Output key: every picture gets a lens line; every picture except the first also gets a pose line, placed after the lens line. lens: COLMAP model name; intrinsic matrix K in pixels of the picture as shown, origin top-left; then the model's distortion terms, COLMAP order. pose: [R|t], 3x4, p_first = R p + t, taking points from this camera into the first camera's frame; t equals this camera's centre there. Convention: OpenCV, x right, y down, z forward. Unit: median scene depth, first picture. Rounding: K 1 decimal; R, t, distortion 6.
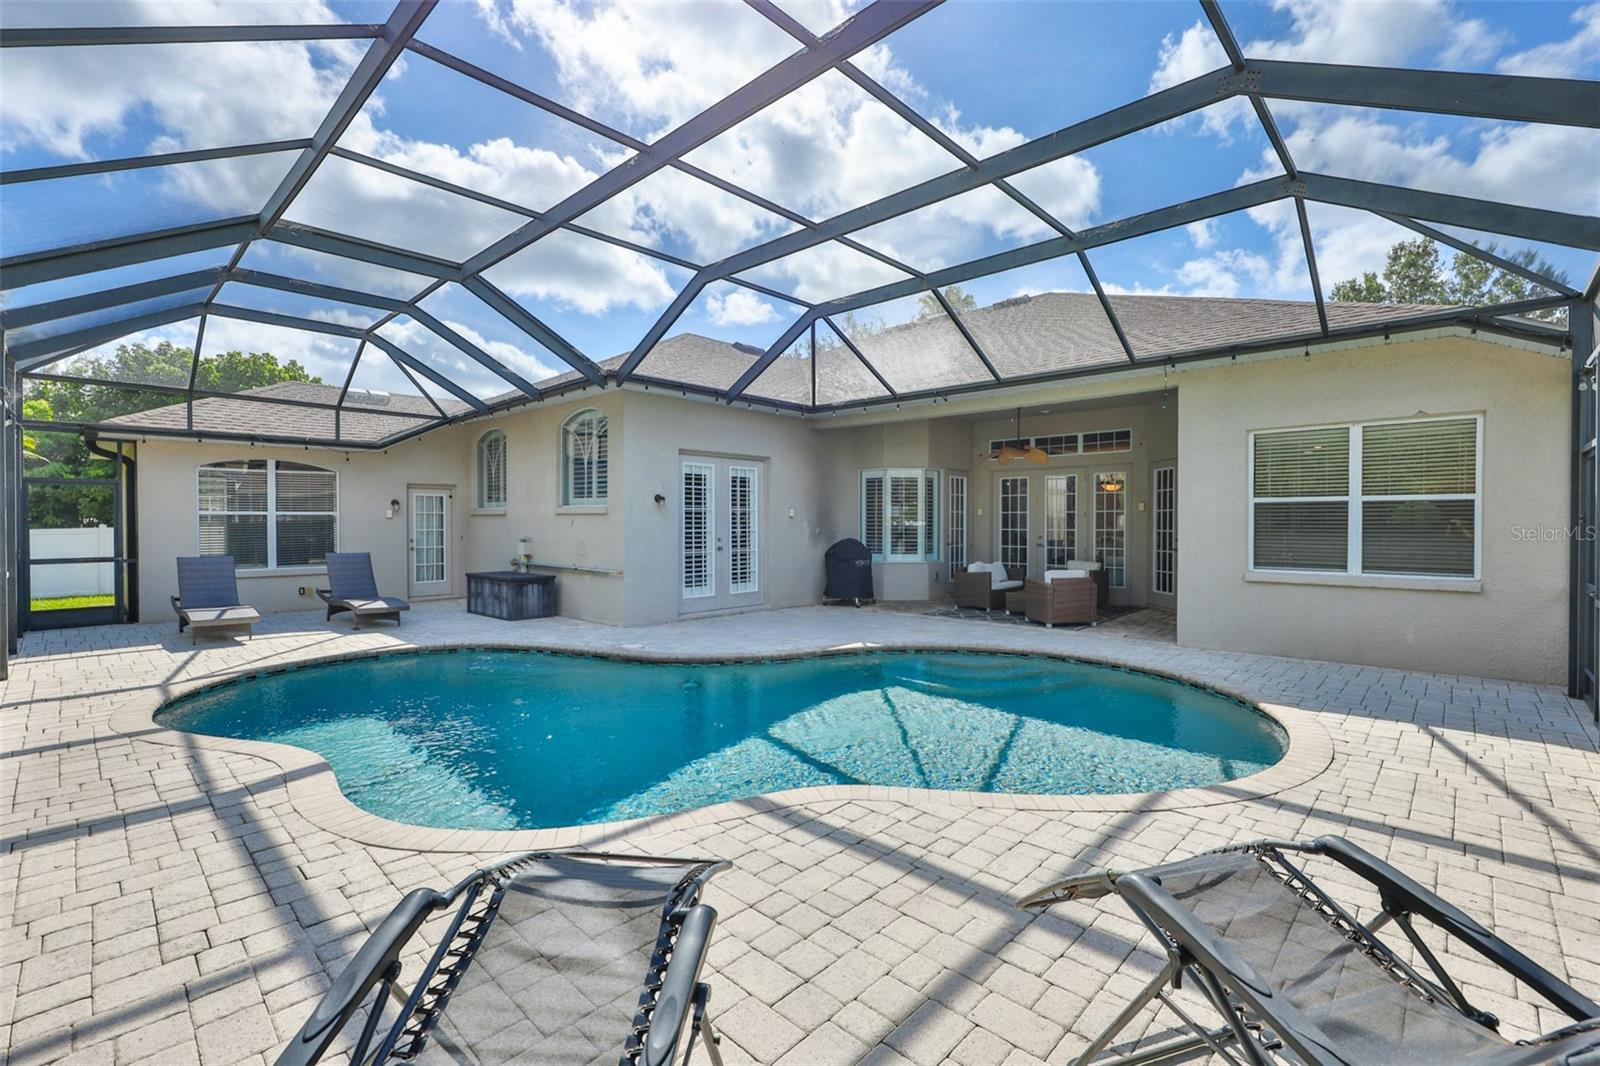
lens RADIAL K [[687.4, 0, 797.9], [0, 687.4, 530.1], [0, 0, 1]] dist [0.000411, 0.000172]
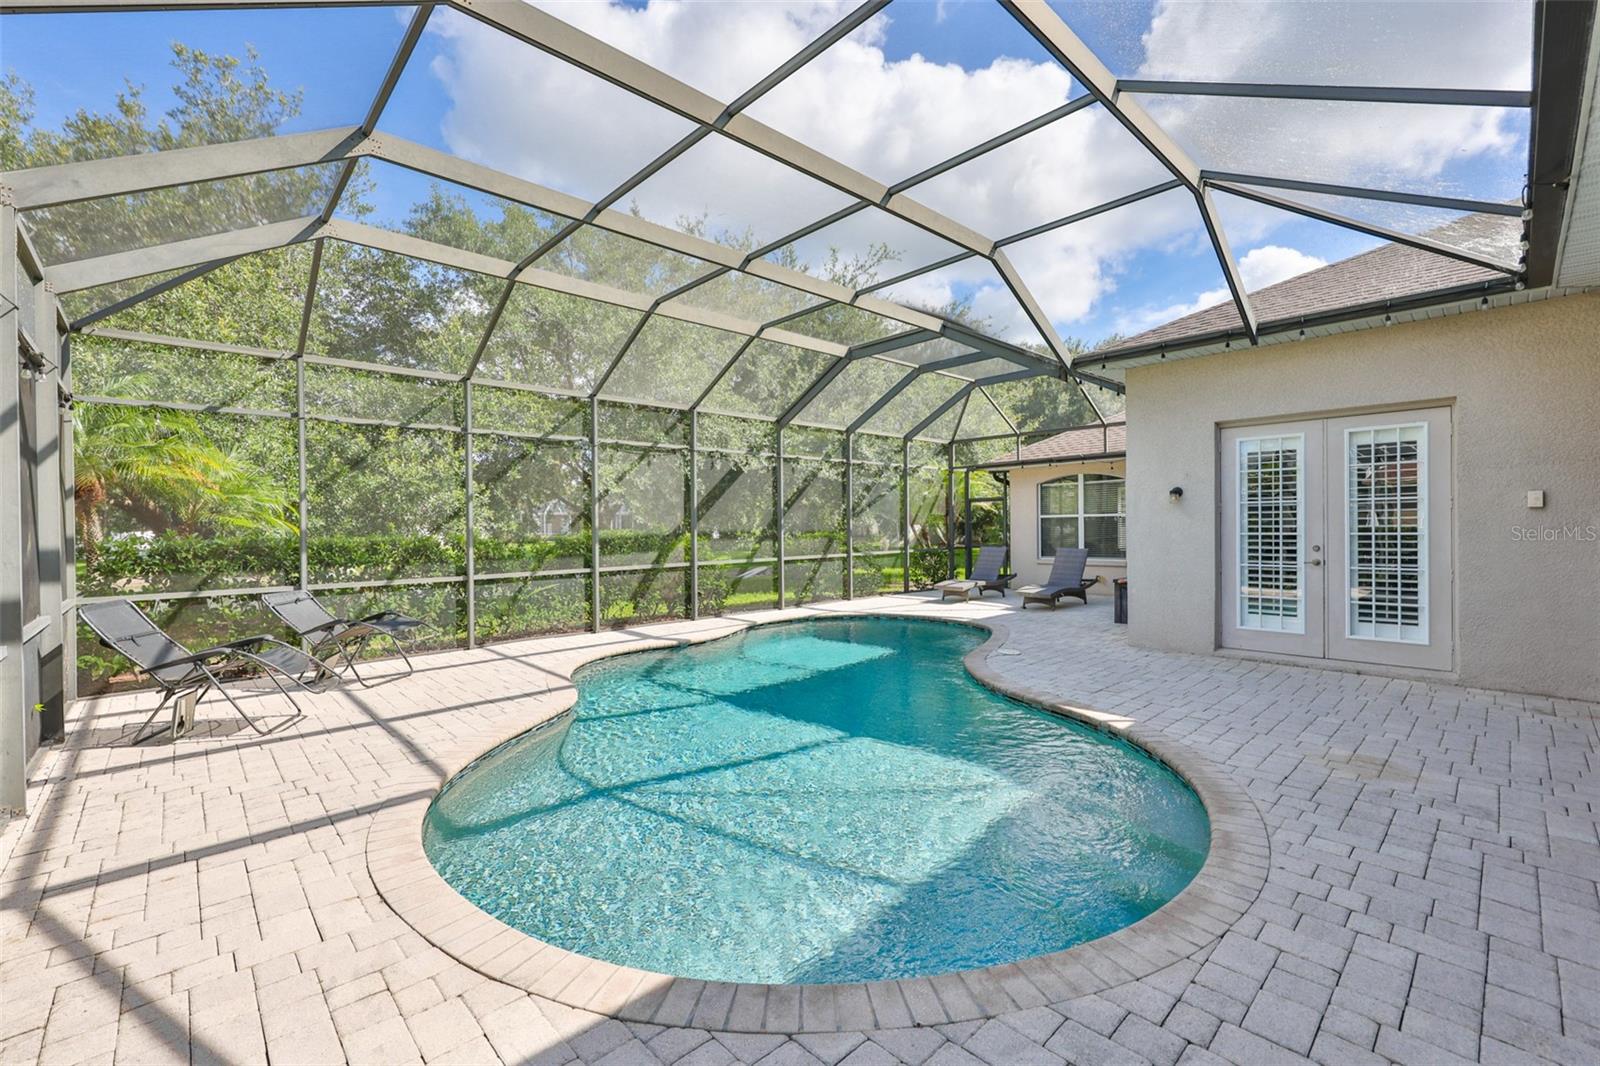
lens RADIAL K [[687.4, 0, 797.9], [0, 687.4, 530.1], [0, 0, 1]] dist [0.000411, 0.000172]
pose [[-0.060752, 0.007613, -0.998124, 0.874701], [0.001584, 0.999970, 0.007530, -0.013932], [0.998152, -0.001123, -0.060762, 0.893529]]
